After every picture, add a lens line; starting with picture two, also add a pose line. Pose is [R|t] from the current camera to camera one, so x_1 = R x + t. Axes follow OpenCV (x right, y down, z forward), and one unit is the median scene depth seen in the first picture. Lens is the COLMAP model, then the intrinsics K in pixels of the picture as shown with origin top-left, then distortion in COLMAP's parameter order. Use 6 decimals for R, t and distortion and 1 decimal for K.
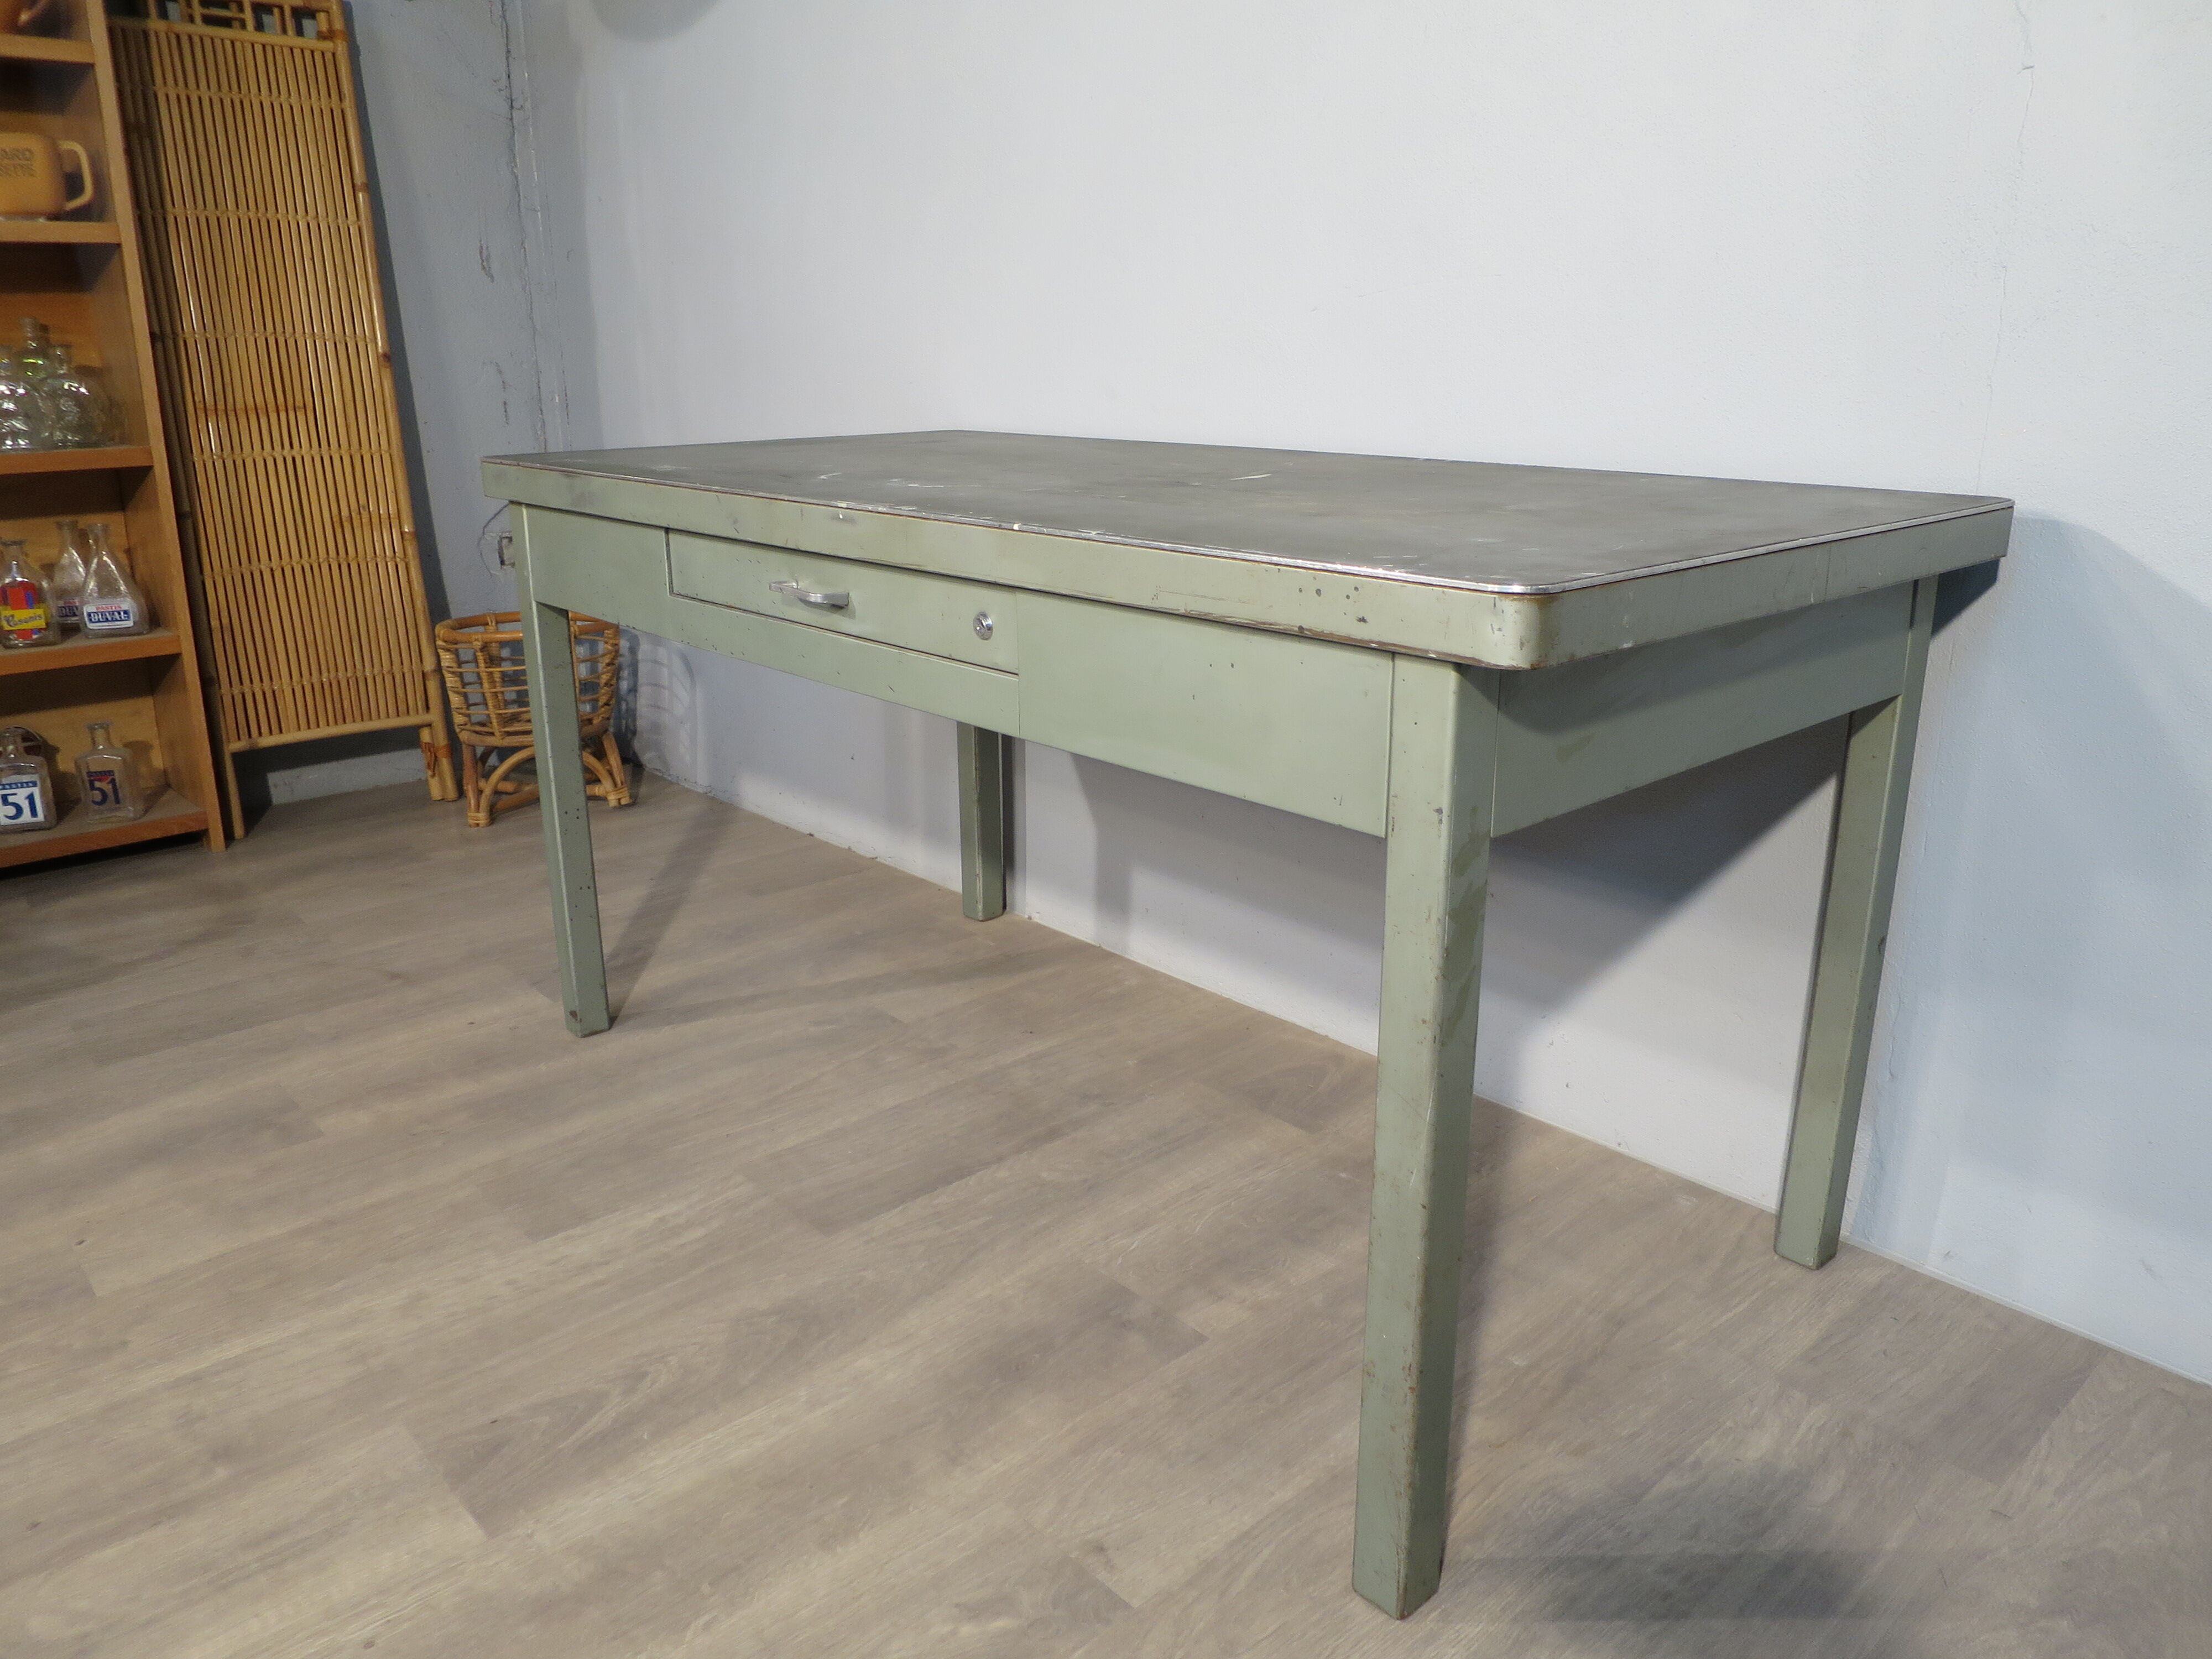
lens RADIAL K [[1590.5, 0, 1102.2], [0, 1590.5, 828.6], [0, 0, 1]] dist [-0.042896, 0.010588]
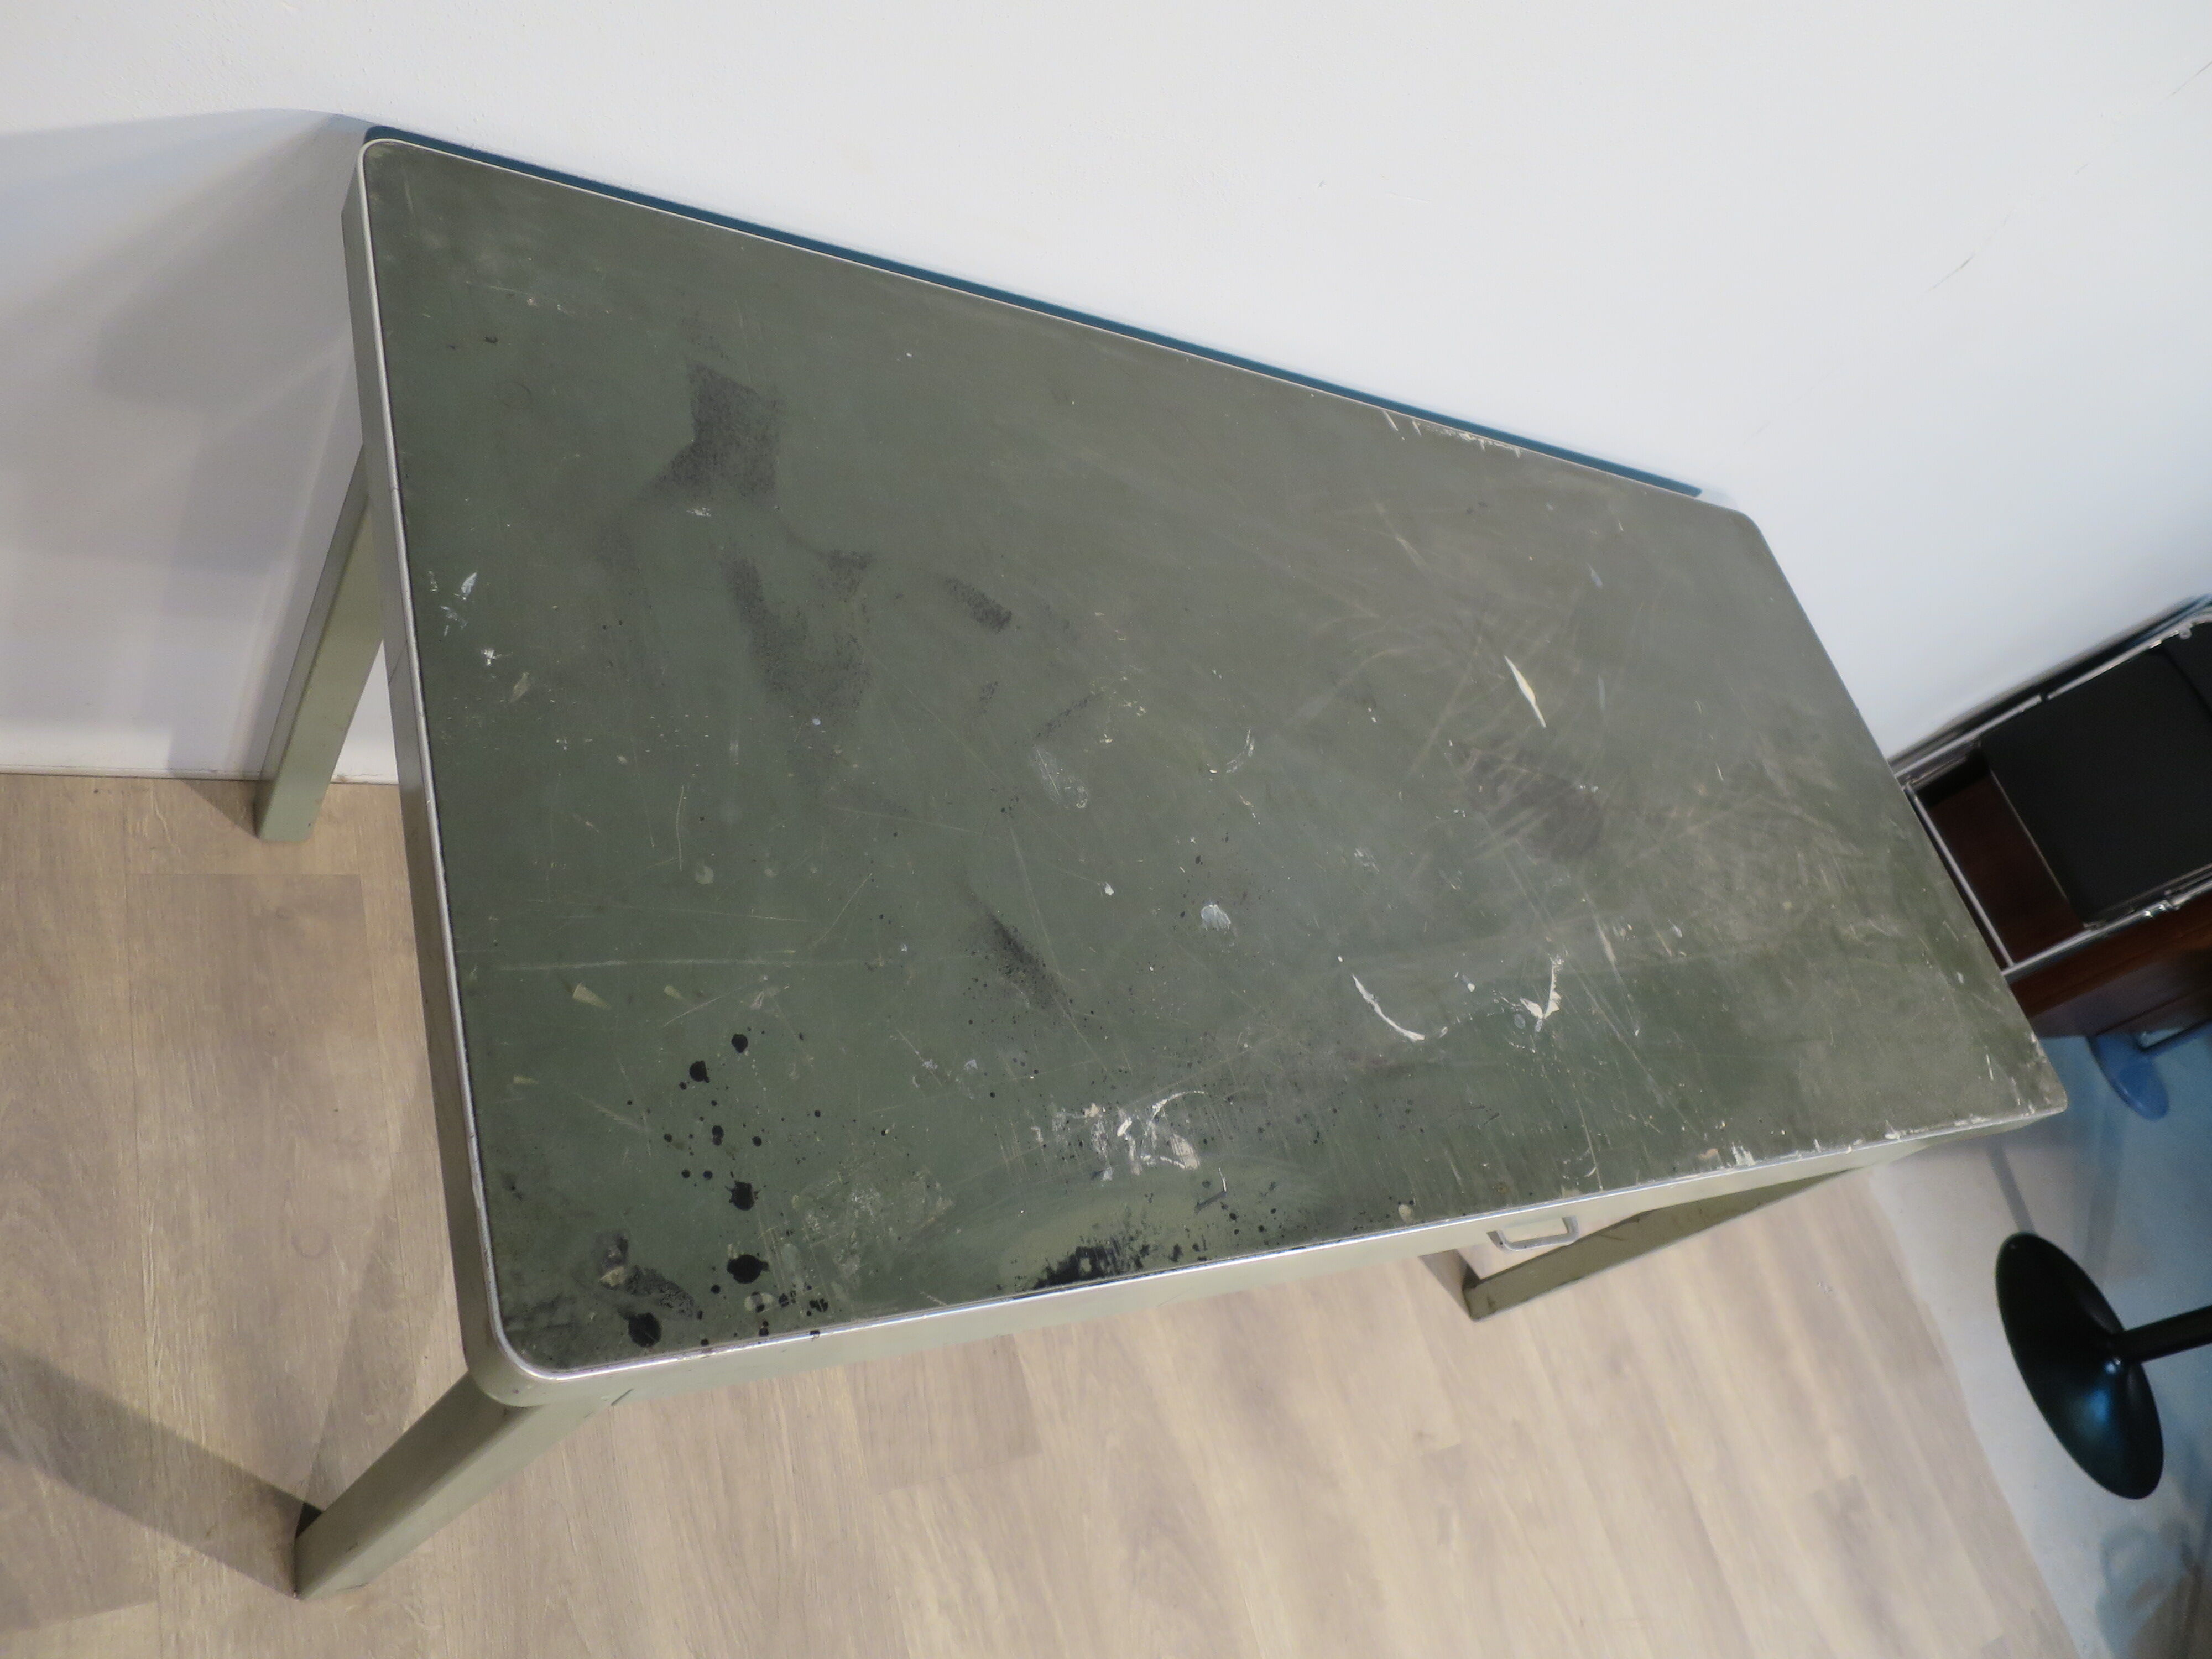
lens RADIAL K [[1590.5, 0, 1105.0], [0, 1590.5, 838.3], [0, 0, 1]] dist [-0.042896, 0.010588]
pose [[0.319935, -0.628715, 0.708773, -0.598755], [-0.290423, 0.647001, 0.705014, -0.666362], [-0.901829, -0.431402, 0.024405, 1.079362]]
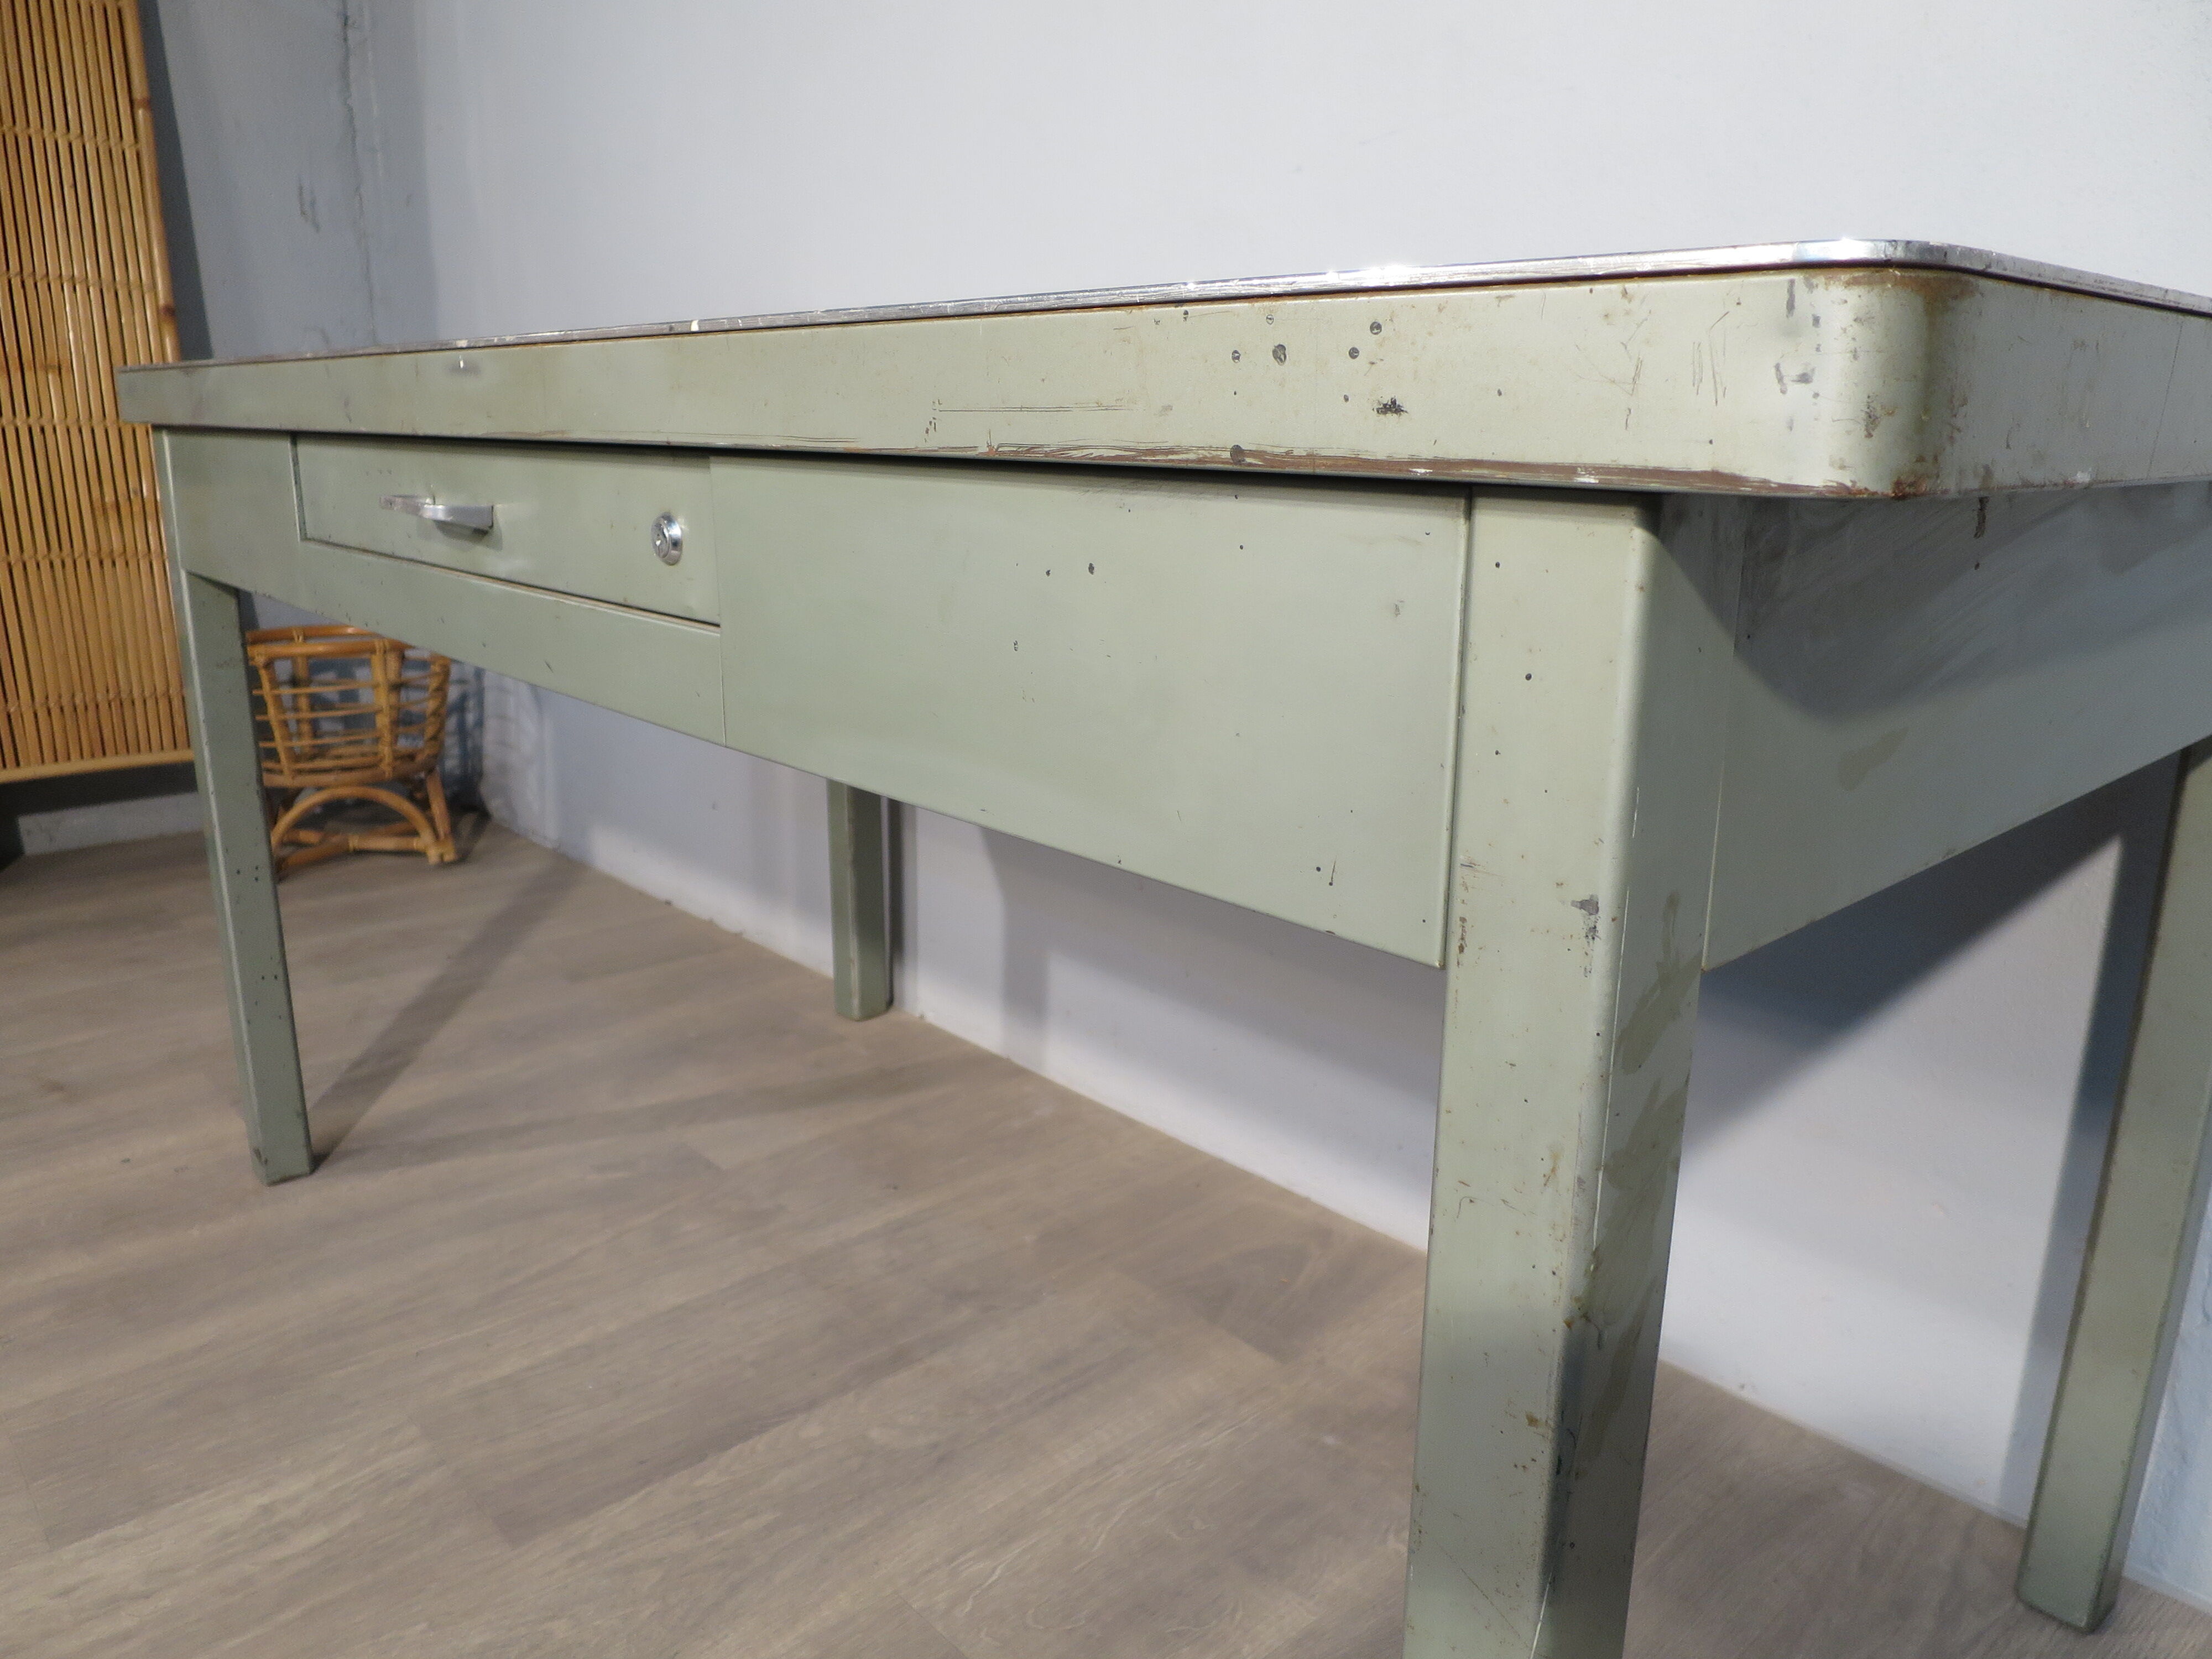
lens RADIAL K [[1590.5, 0, 1101.3], [0, 1590.5, 837.4], [0, 0, 1]] dist [-0.042896, 0.010588]
pose [[0.999911, 0.012195, 0.005457, 0.053182], [-0.012004, 0.999355, -0.033852, -0.007594], [-0.005866, 0.033783, 0.999412, 0.354649]]
